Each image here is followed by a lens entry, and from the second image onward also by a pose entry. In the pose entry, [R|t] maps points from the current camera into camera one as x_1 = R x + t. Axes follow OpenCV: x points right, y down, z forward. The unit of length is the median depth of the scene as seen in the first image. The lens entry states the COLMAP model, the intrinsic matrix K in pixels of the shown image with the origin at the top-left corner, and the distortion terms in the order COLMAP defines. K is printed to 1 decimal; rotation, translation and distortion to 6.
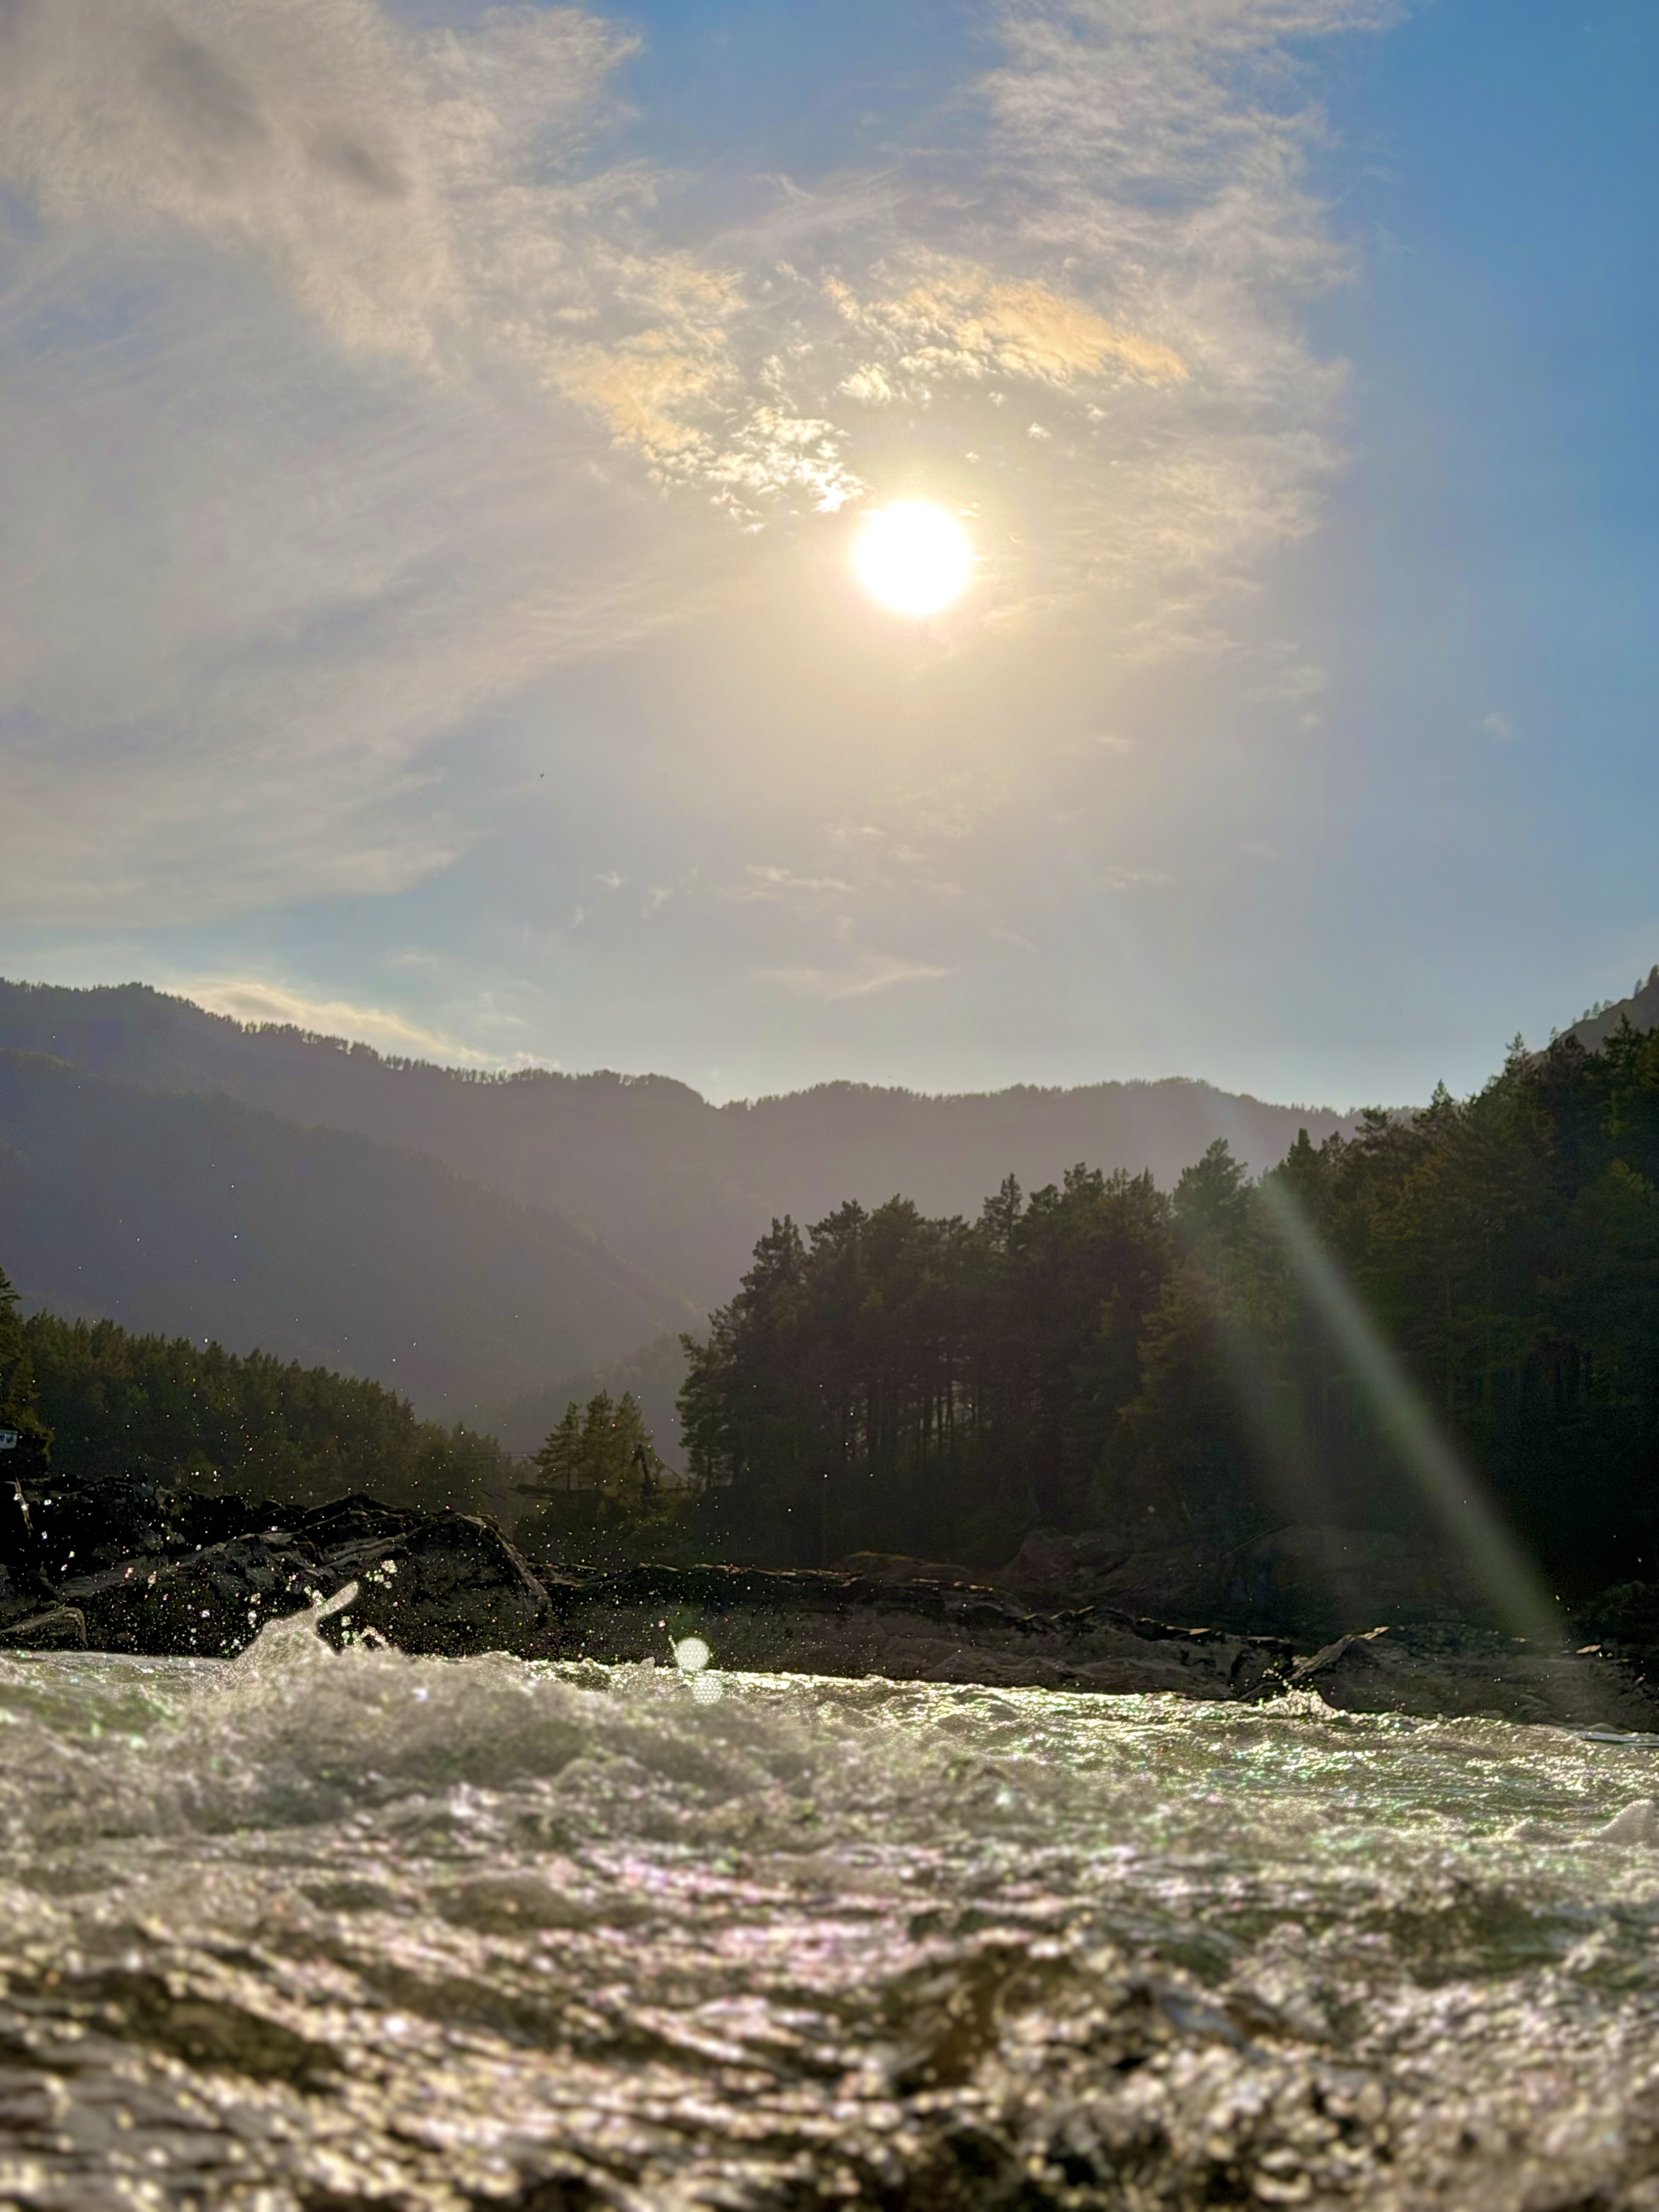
lens RADIAL K [[3053.1, 0, 792.4], [0, 3053.1, 1159.2], [0, 0, 1]] dist [0.114386, 0.000000]
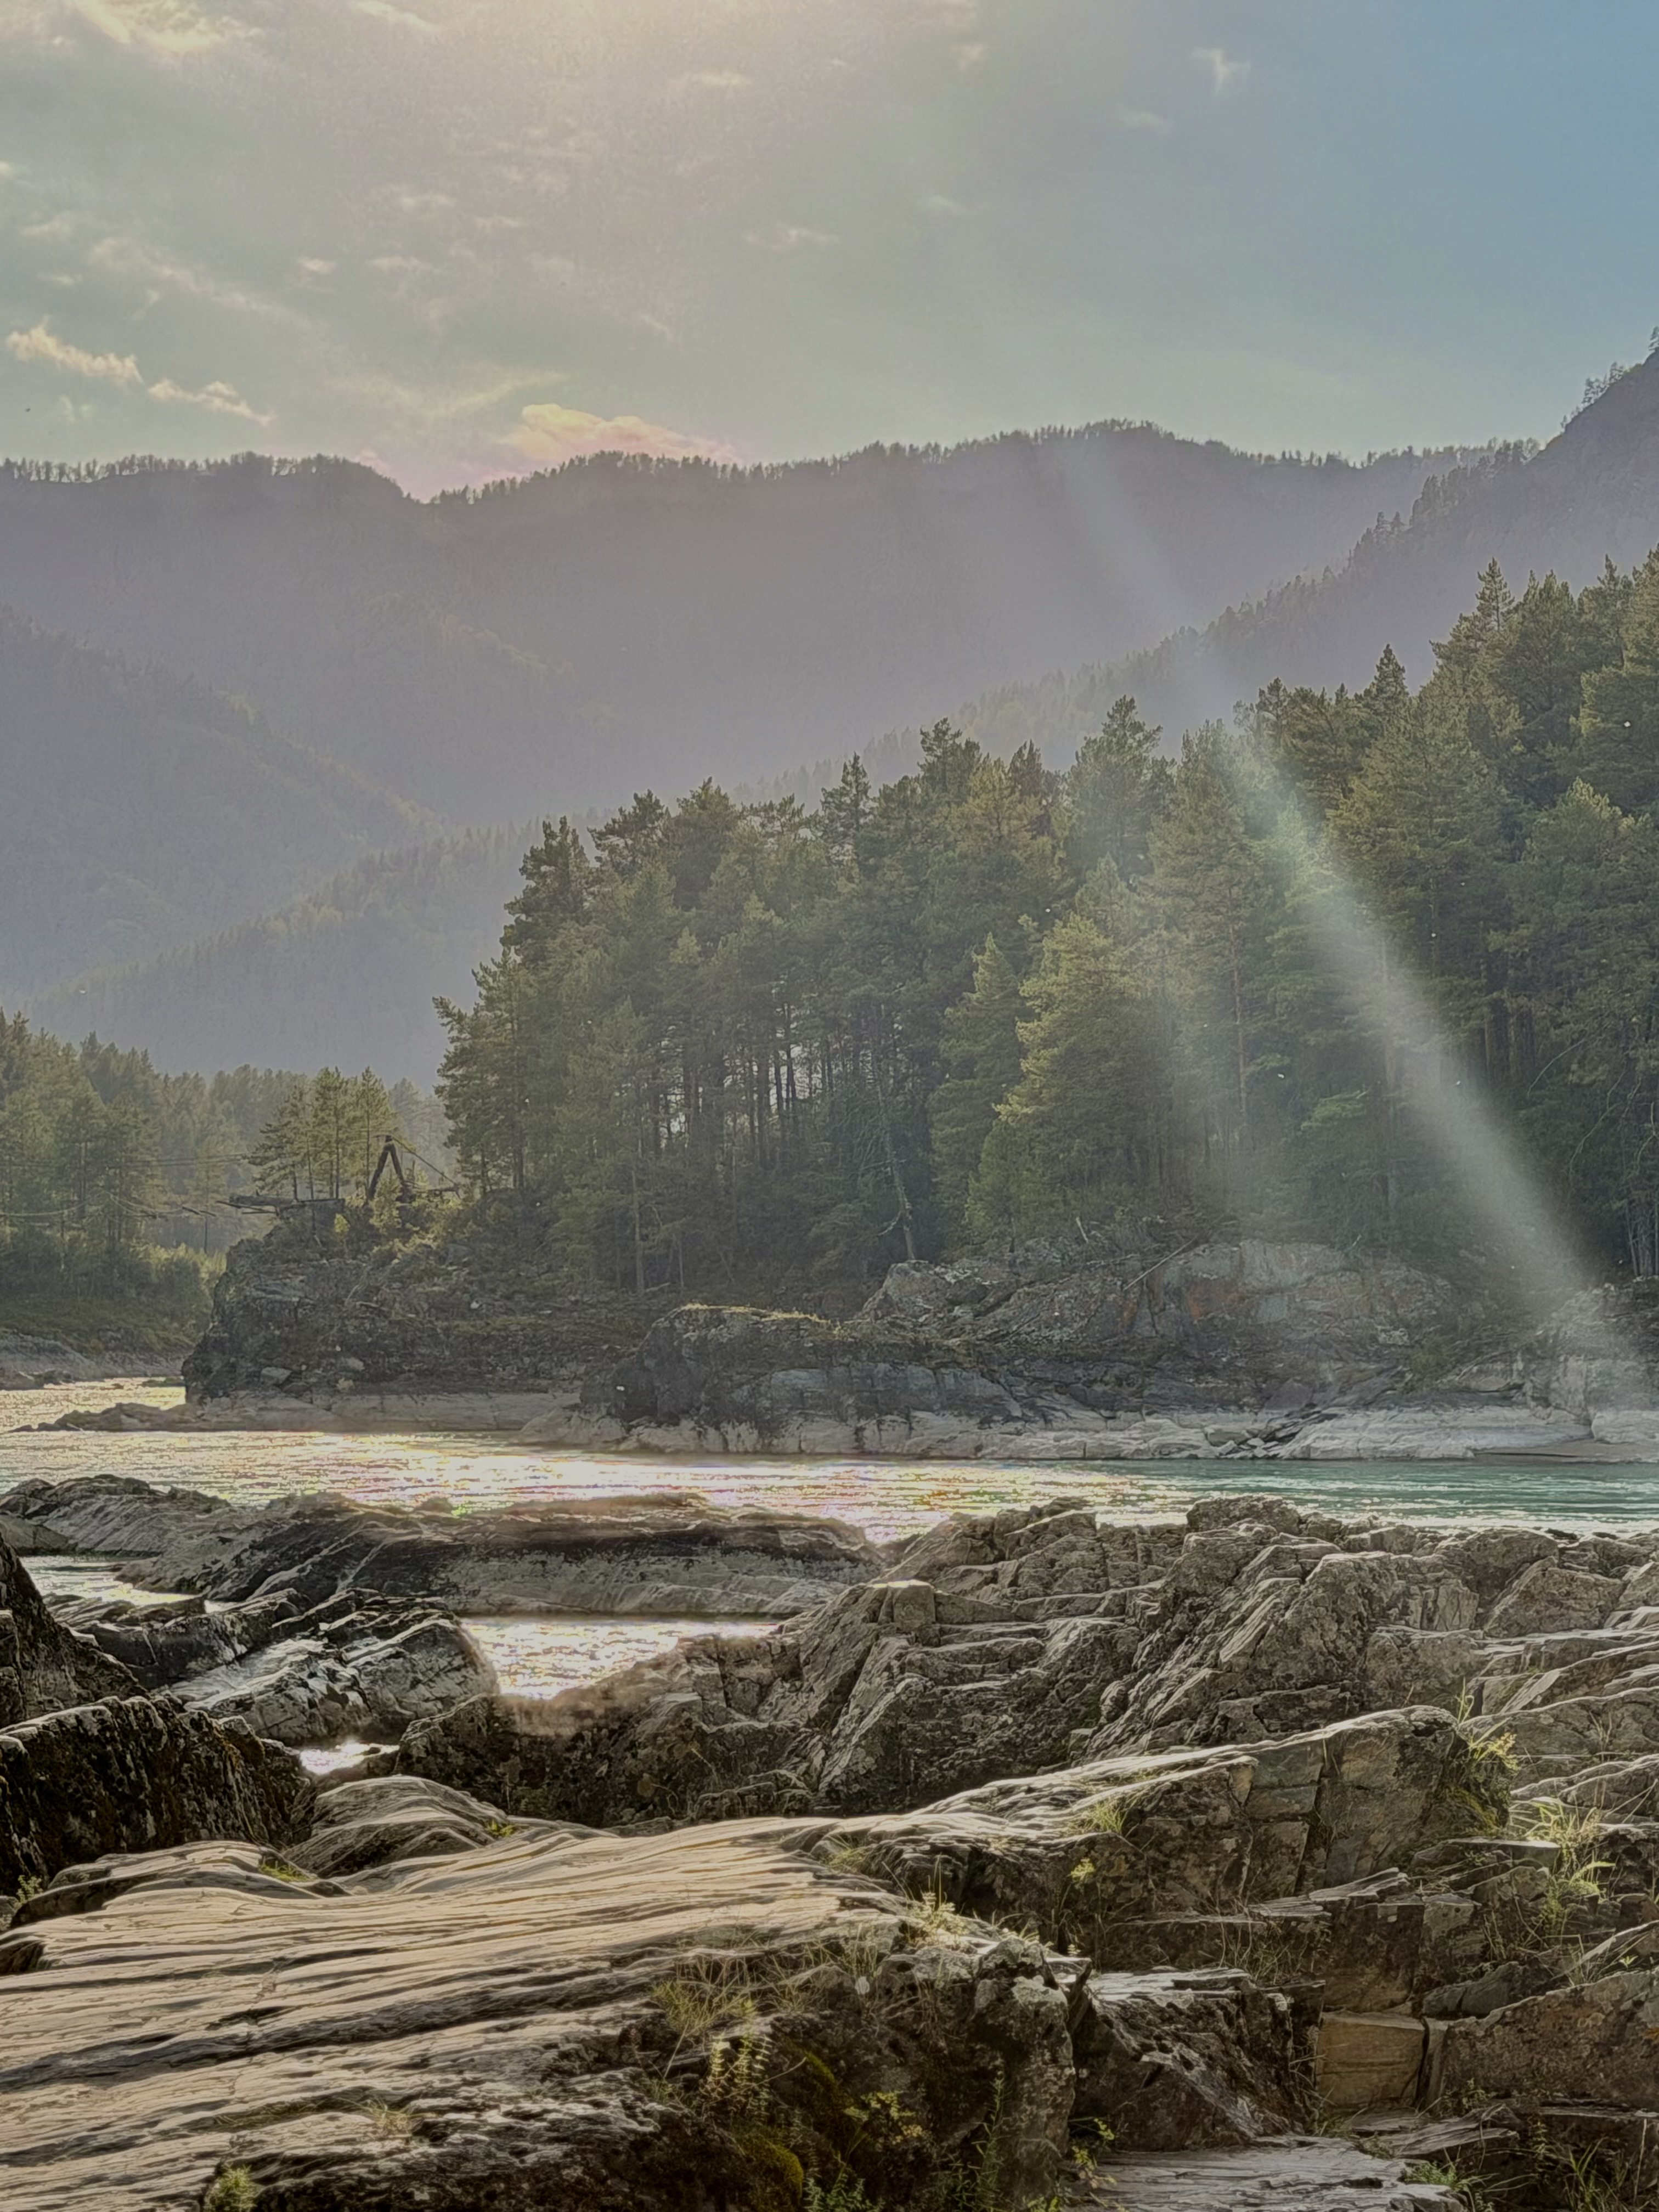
lens RADIAL K [[4757.2, 0, 824.8], [0, 4757.2, 1102.8], [0, 0, 1]] dist [0.141016, 0.000000]
pose [[0.996810, -0.058918, 0.053832, -0.004750], [0.051660, 0.990495, 0.127480, -0.060455], [-0.060831, -0.124293, 0.990379, -0.181521]]
